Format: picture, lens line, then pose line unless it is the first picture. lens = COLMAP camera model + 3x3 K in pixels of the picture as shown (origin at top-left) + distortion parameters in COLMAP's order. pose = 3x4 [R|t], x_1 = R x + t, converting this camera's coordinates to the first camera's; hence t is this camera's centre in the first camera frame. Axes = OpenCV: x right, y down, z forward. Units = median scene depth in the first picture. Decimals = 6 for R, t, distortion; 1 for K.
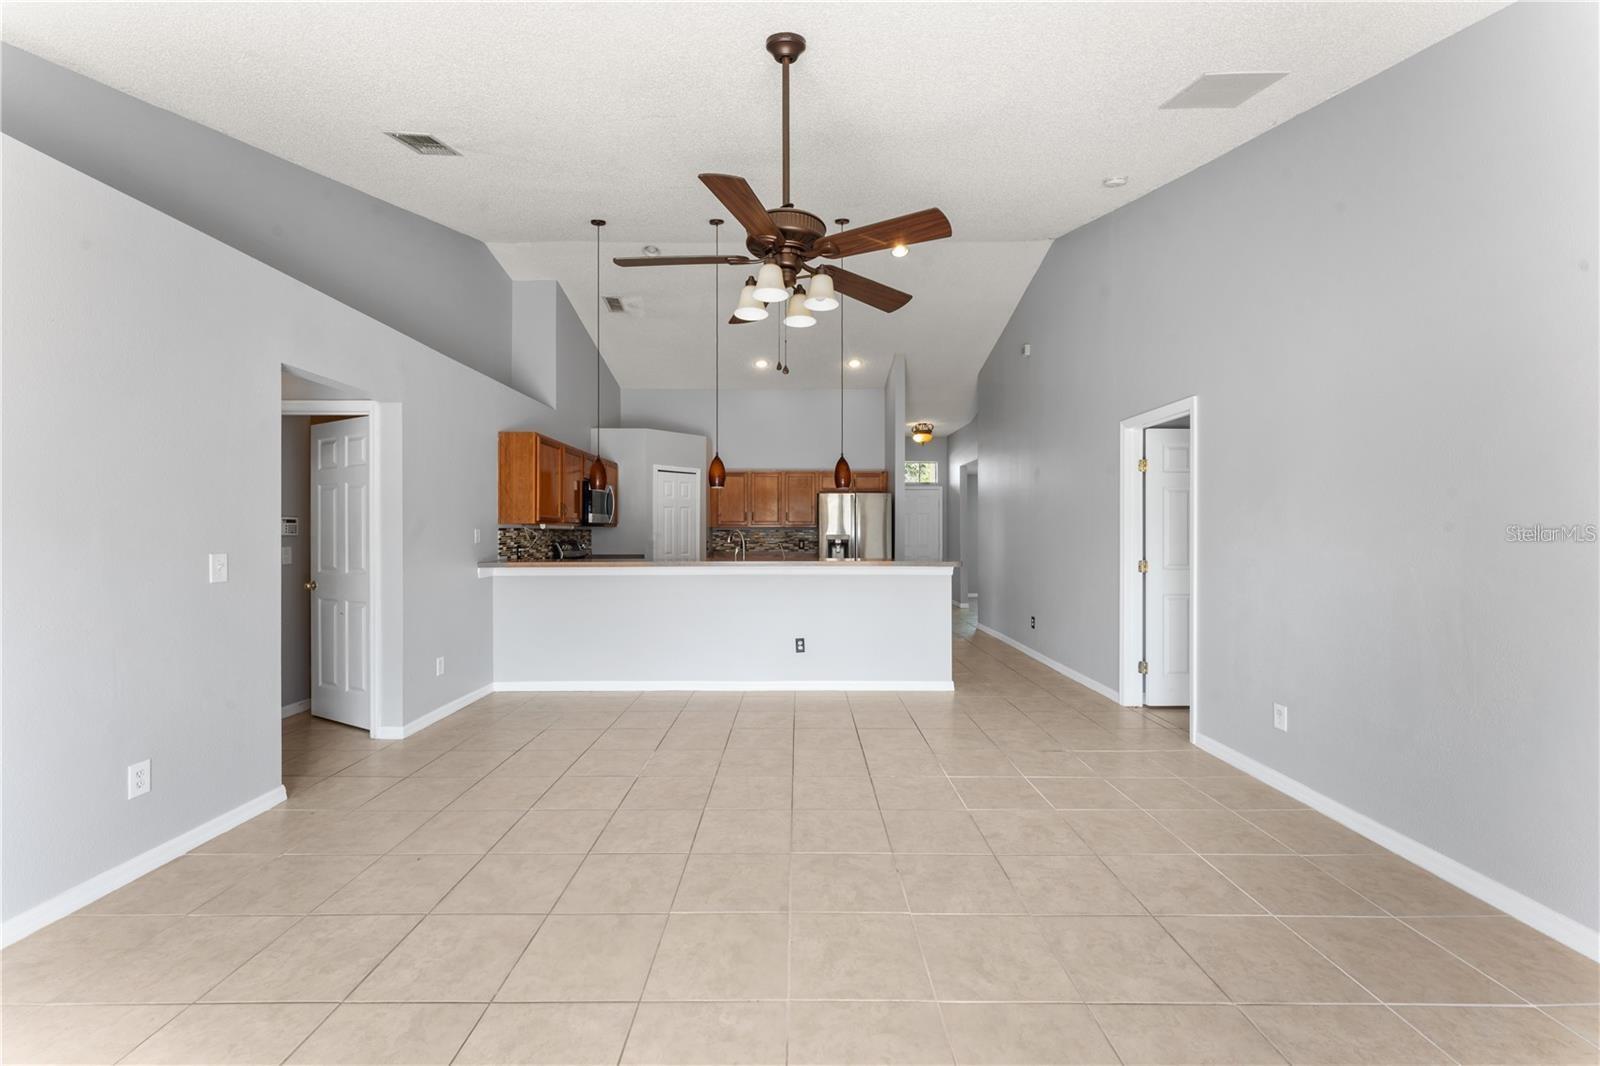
lens RADIAL K [[645.3, 0, 803.1], [0, 645.3, 536.8], [0, 0, 1]] dist [-0.000375, -0.000016]
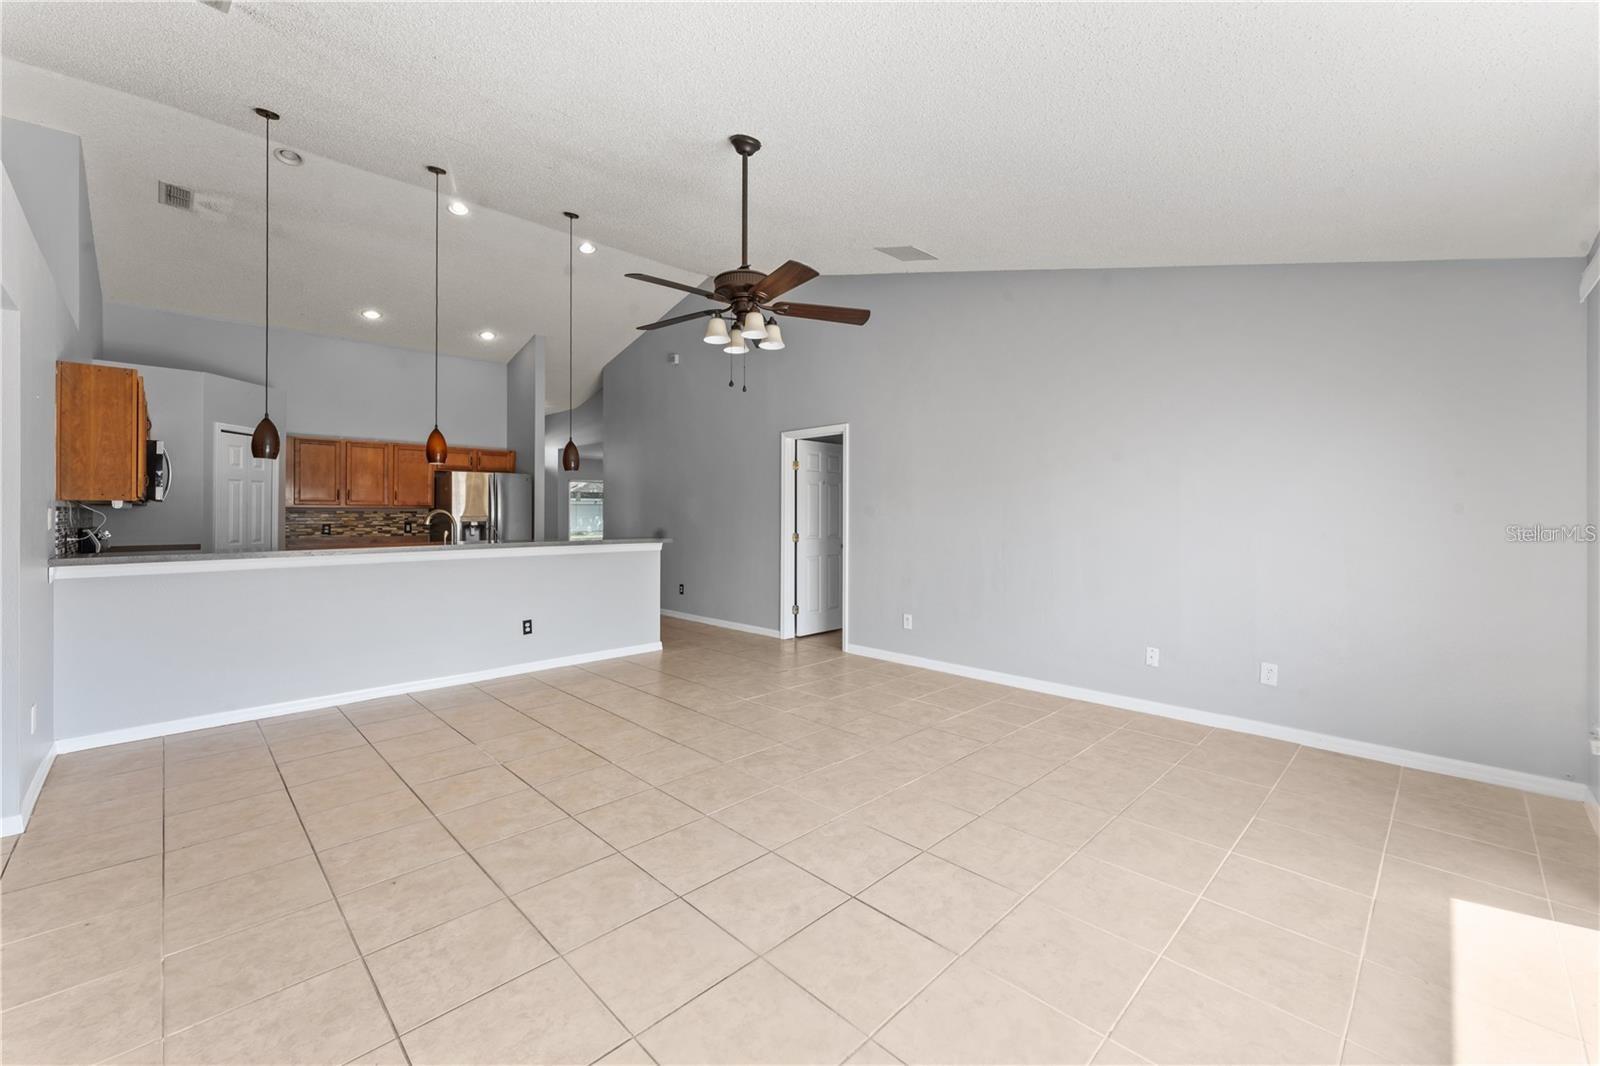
lens RADIAL K [[645.3, 0, 814.7], [0, 645.3, 521.1], [0, 0, 1]] dist [-0.000375, -0.000016]
pose [[0.704215, -0.008412, 0.709937, -0.406109], [0.005778, 0.999965, 0.006117, 0.001390], [-0.709964, -0.000206, 0.704238, -0.014837]]
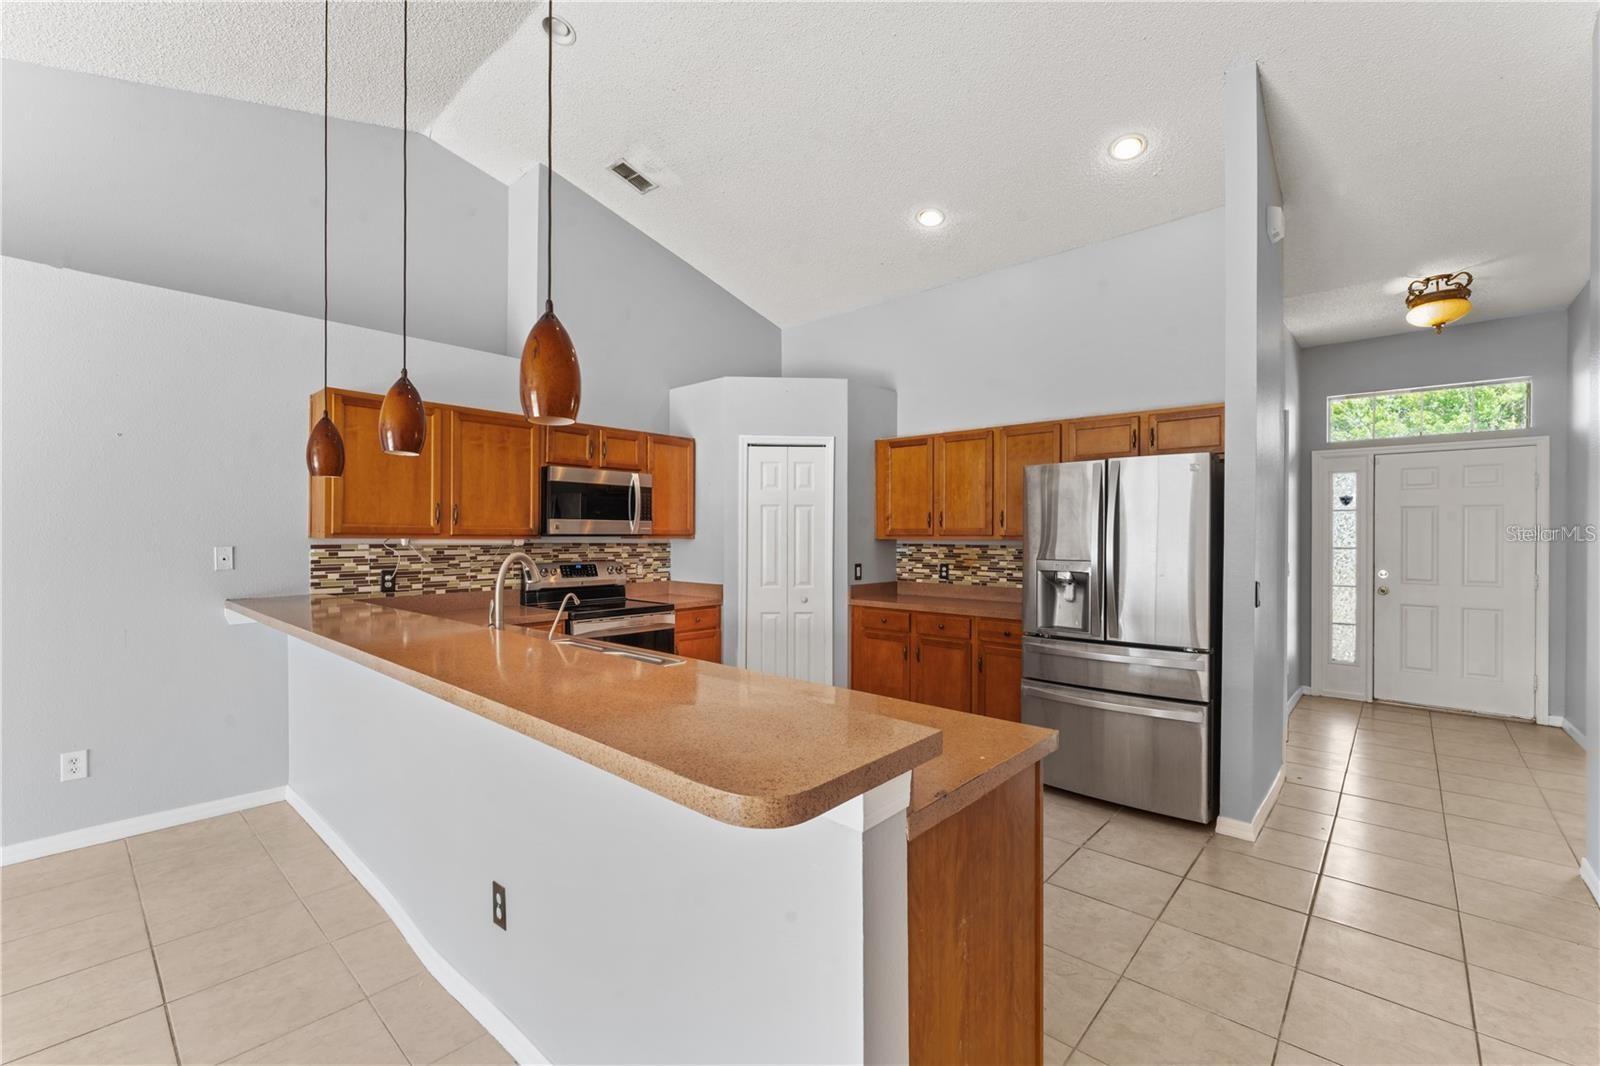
lens RADIAL K [[674.0, 0, 798.2], [0, 674.0, 541.8], [0, 0, 1]] dist [0.007313, -0.000078]
pose [[0.746025, -0.000939, -0.665917, 0.337813], [-0.007617, 0.999922, -0.009942, -0.010402], [0.665874, 0.012489, 0.745960, 0.845411]]
